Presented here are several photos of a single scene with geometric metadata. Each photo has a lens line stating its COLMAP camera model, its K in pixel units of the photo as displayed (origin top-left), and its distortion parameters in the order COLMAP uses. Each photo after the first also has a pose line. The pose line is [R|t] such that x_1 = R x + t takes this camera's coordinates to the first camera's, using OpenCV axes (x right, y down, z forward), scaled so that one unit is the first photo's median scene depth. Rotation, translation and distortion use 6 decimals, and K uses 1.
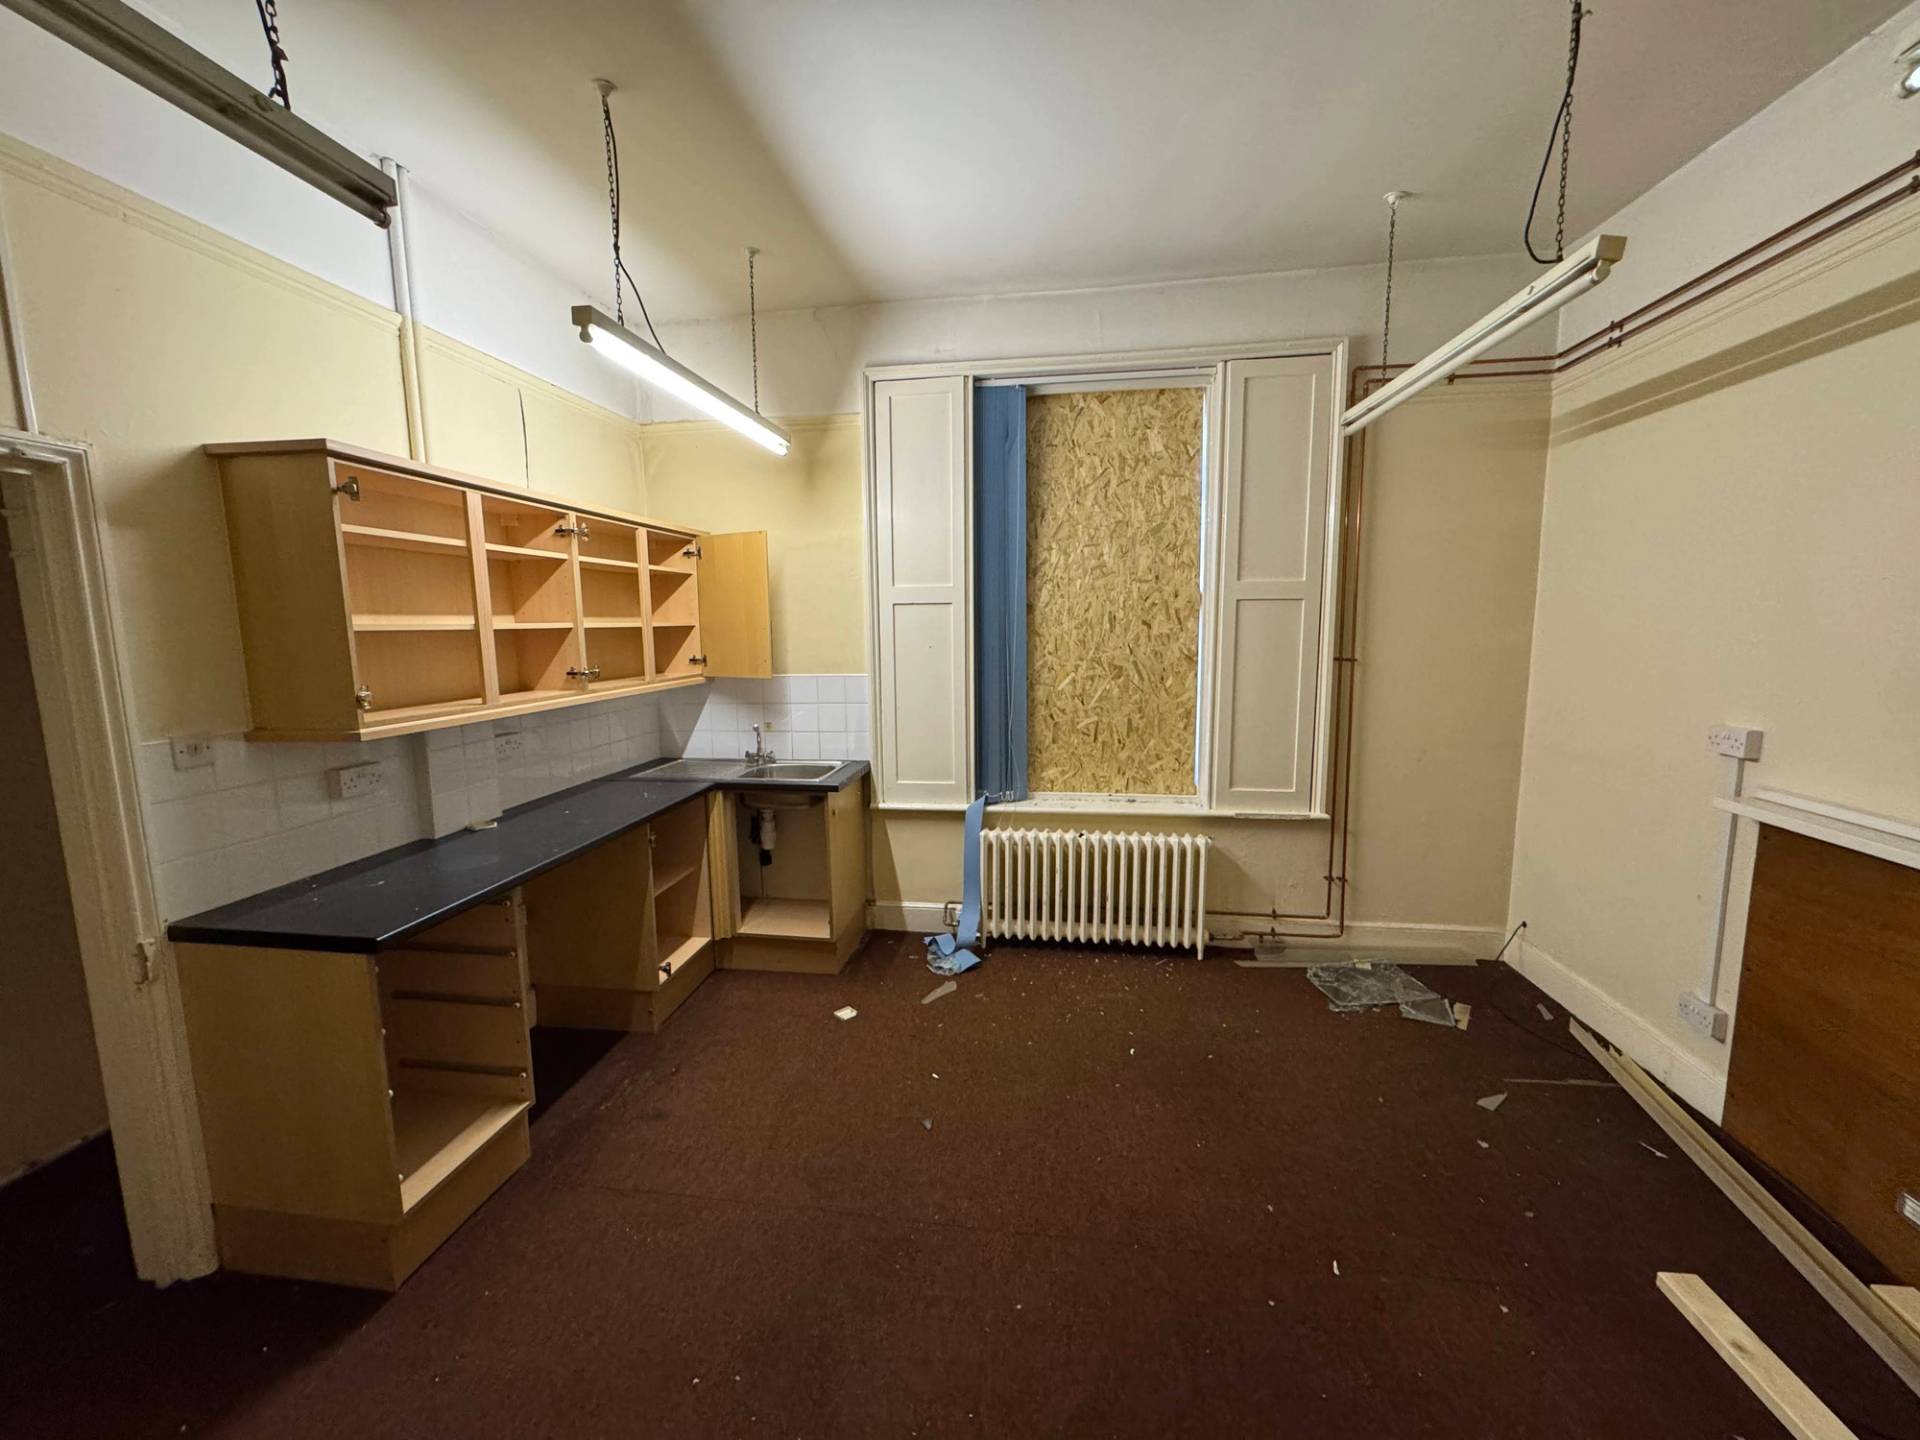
lens RADIAL K [[766.4, 0, 968.6], [0, 766.4, 720.4], [0, 0, 1]] dist [-0.002007, 0.000186]
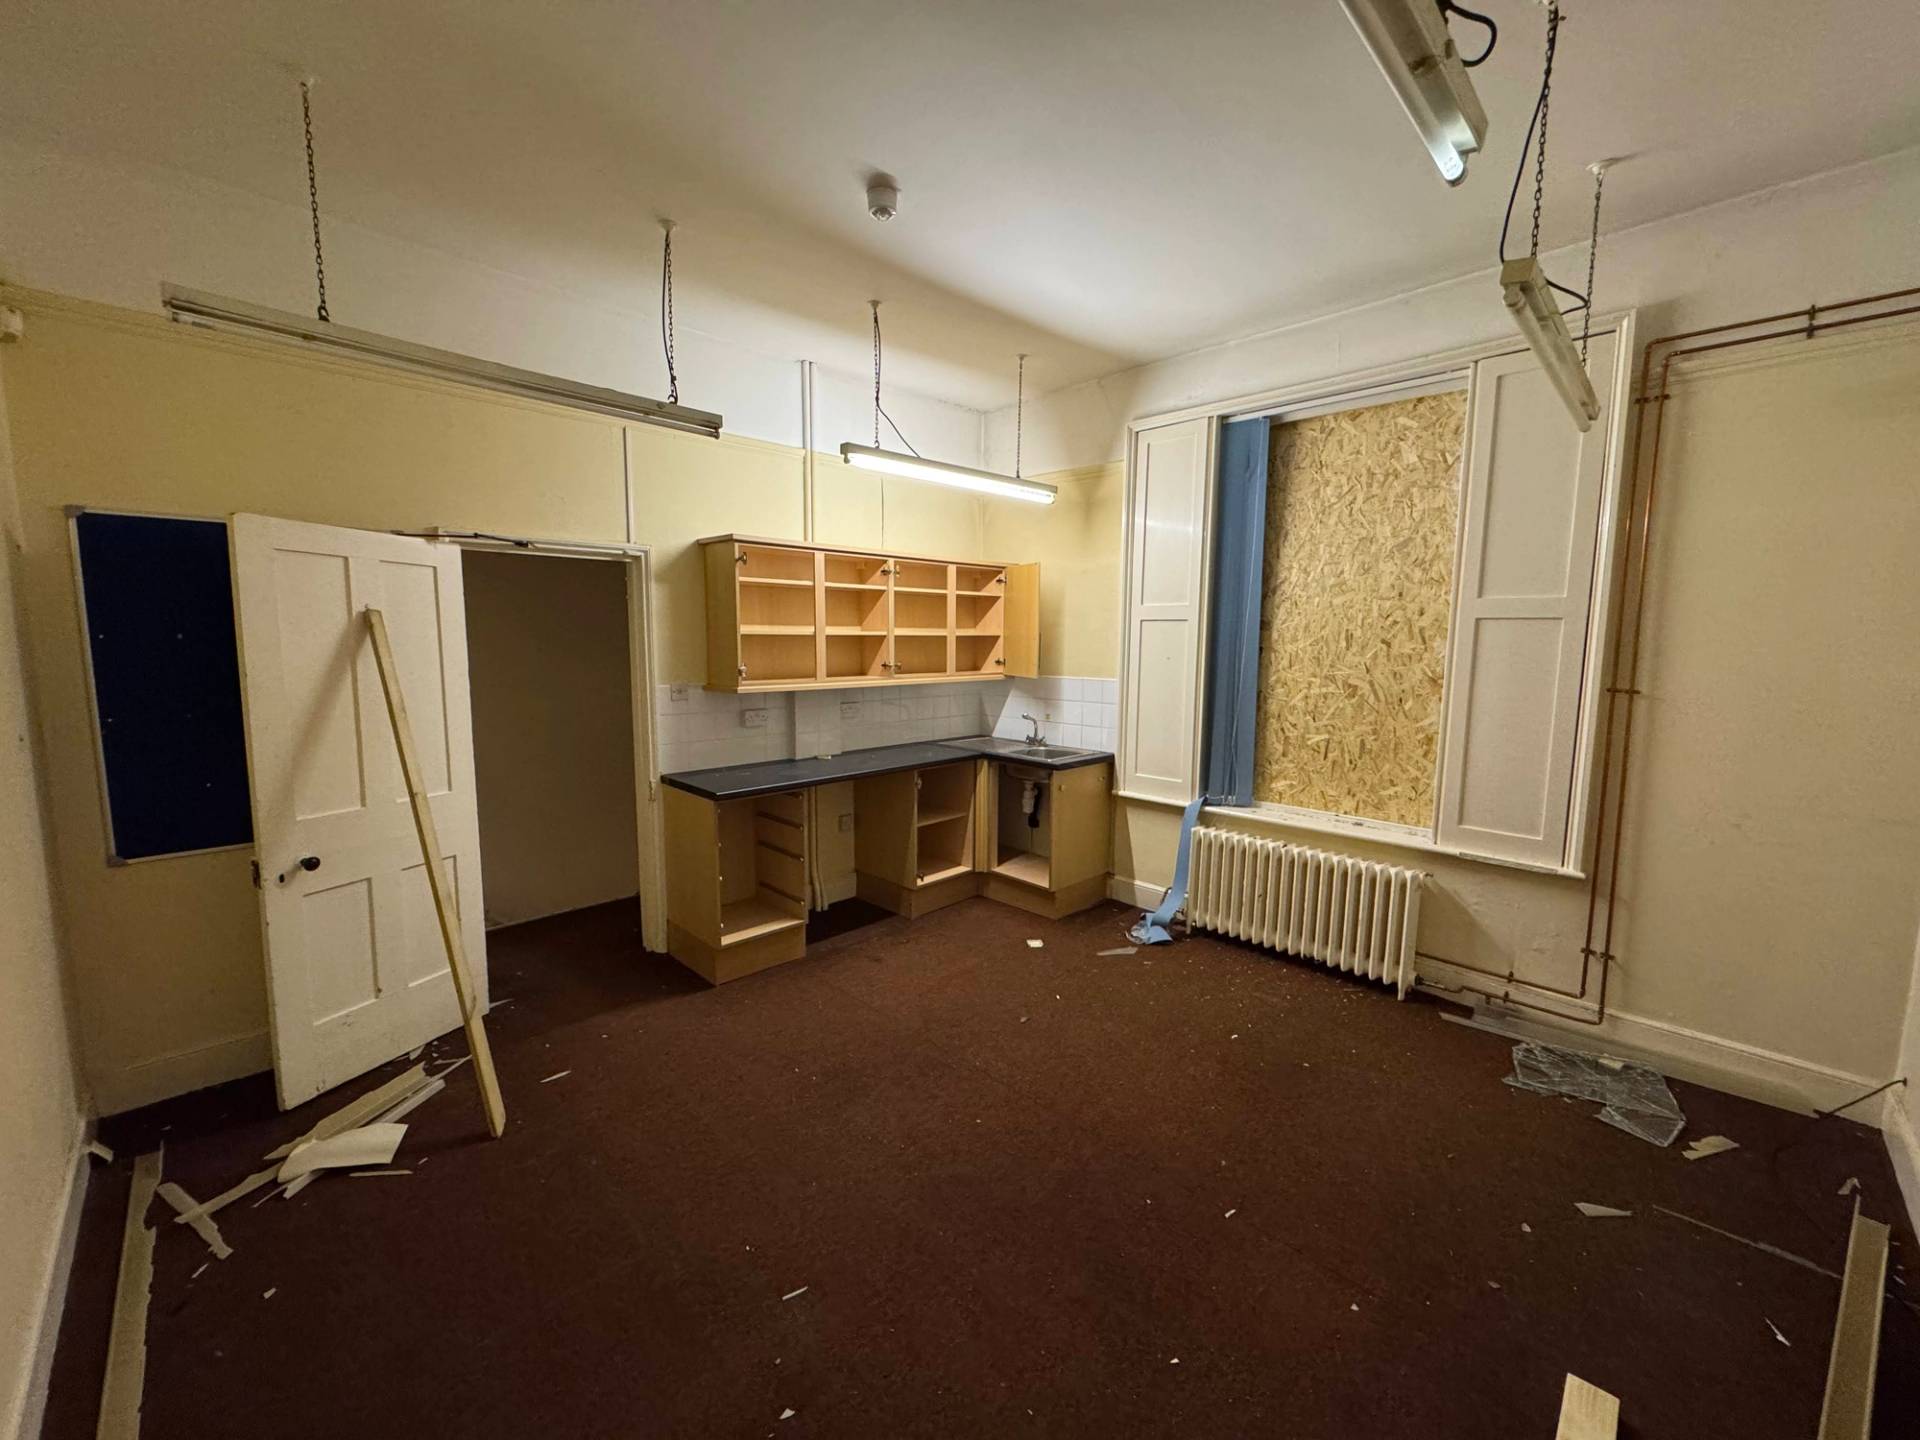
lens RADIAL K [[766.4, 0, 962.5], [0, 766.4, 719.6], [0, 0, 1]] dist [-0.002007, 0.000186]
pose [[0.798013, 0.084594, -0.596674, 0.422113], [-0.094063, 0.995448, 0.015328, 0.006117], [0.595254, 0.043893, 0.802338, -0.091992]]
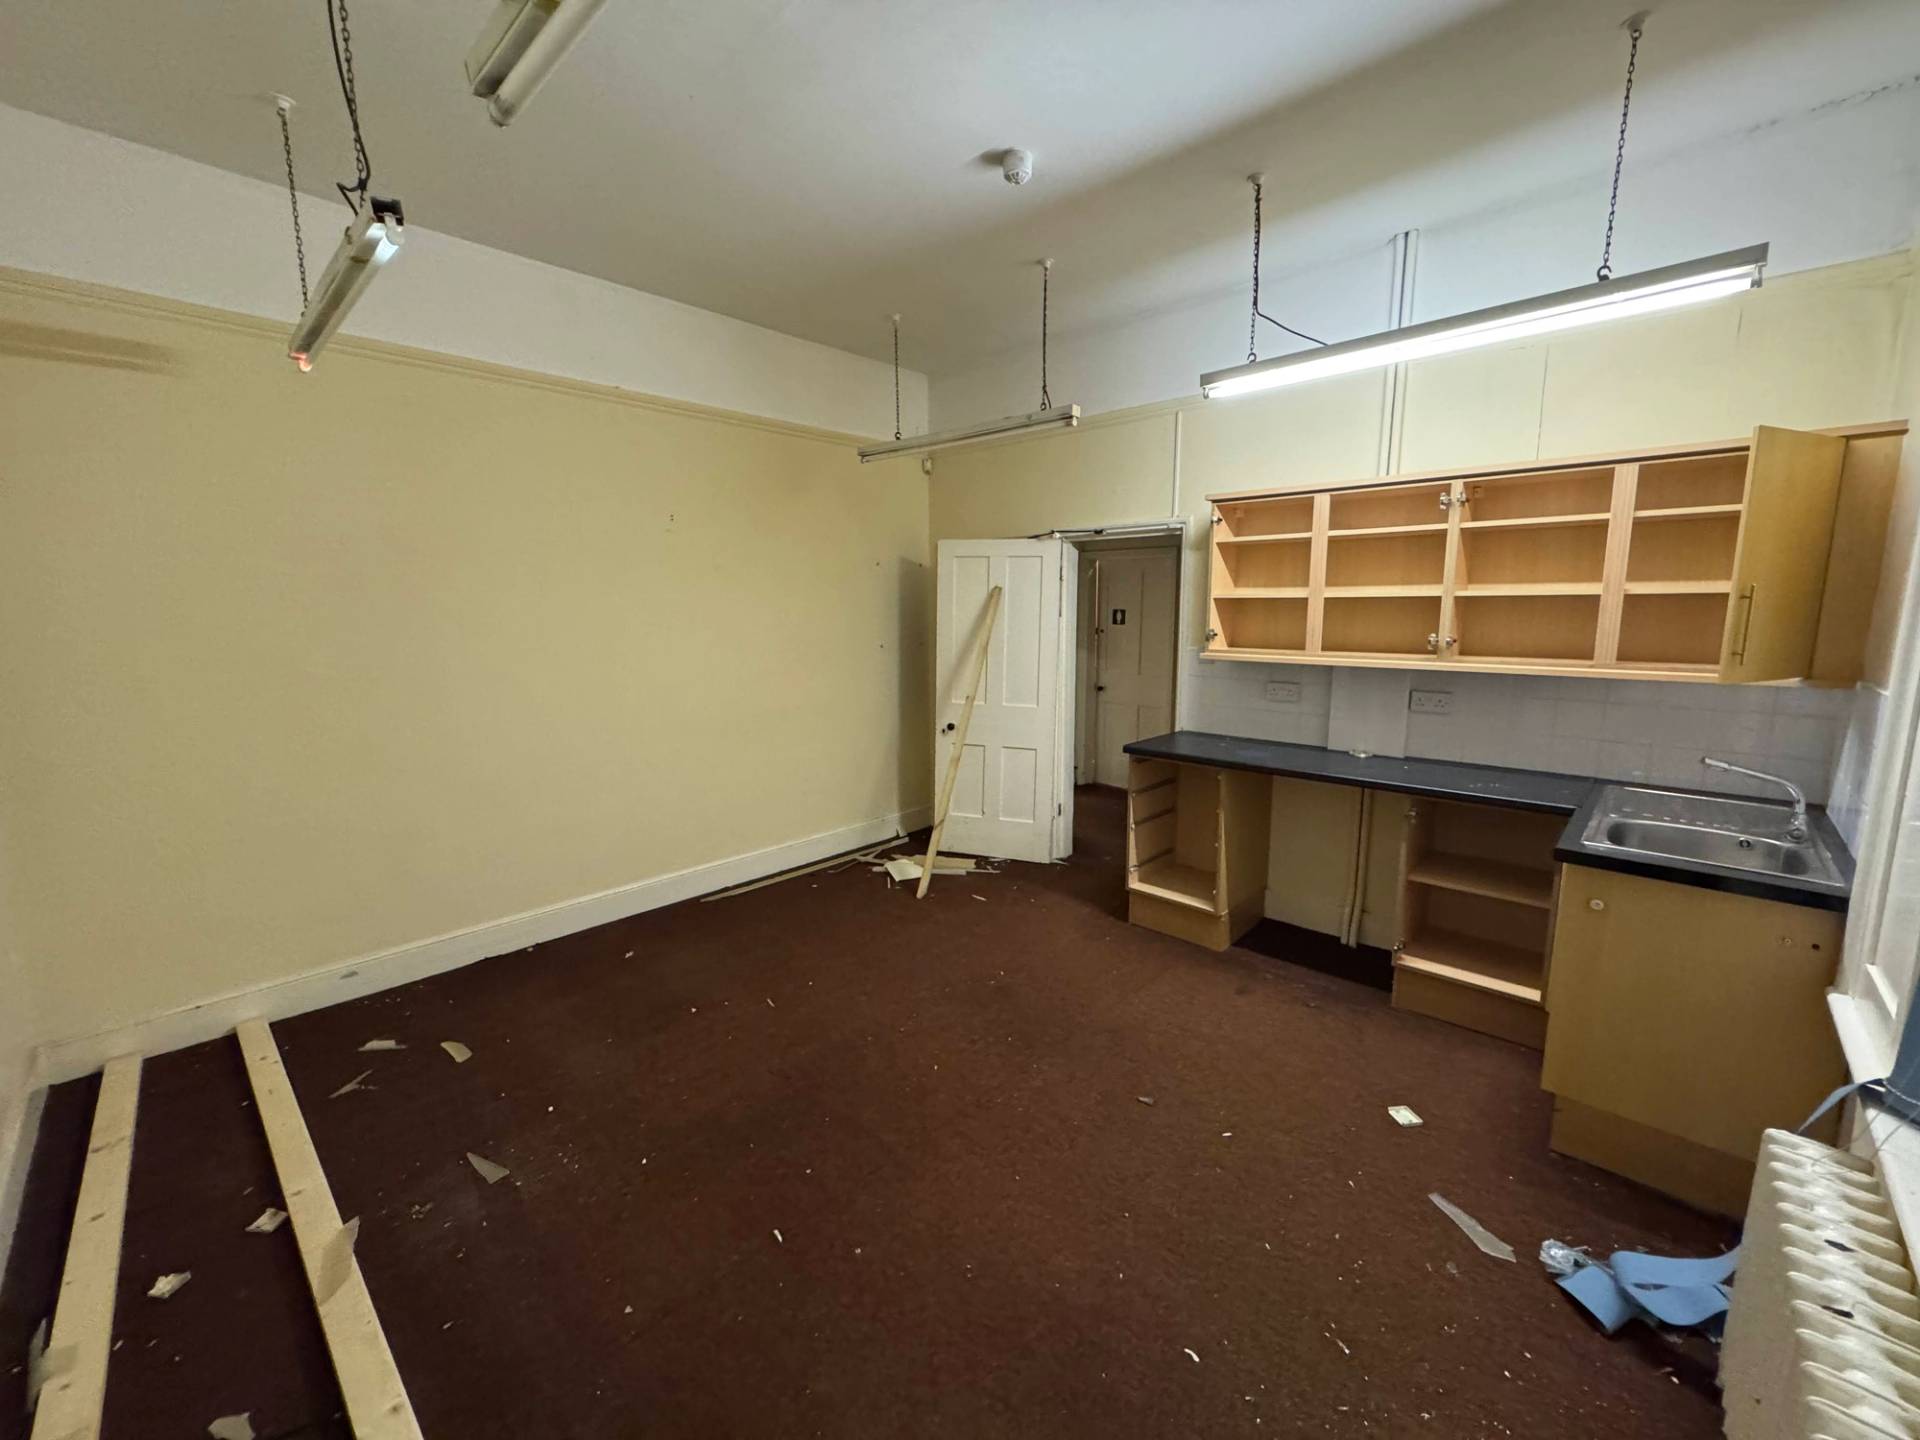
lens RADIAL K [[766.4, 0, 956.5], [0, 766.4, 723.4], [0, 0, 1]] dist [-0.002007, 0.000186]
pose [[-0.583348, 0.143440, -0.799456, 0.579318], [-0.088542, 0.967186, 0.238142, -0.117427], [0.807382, 0.209705, -0.551505, 0.885500]]
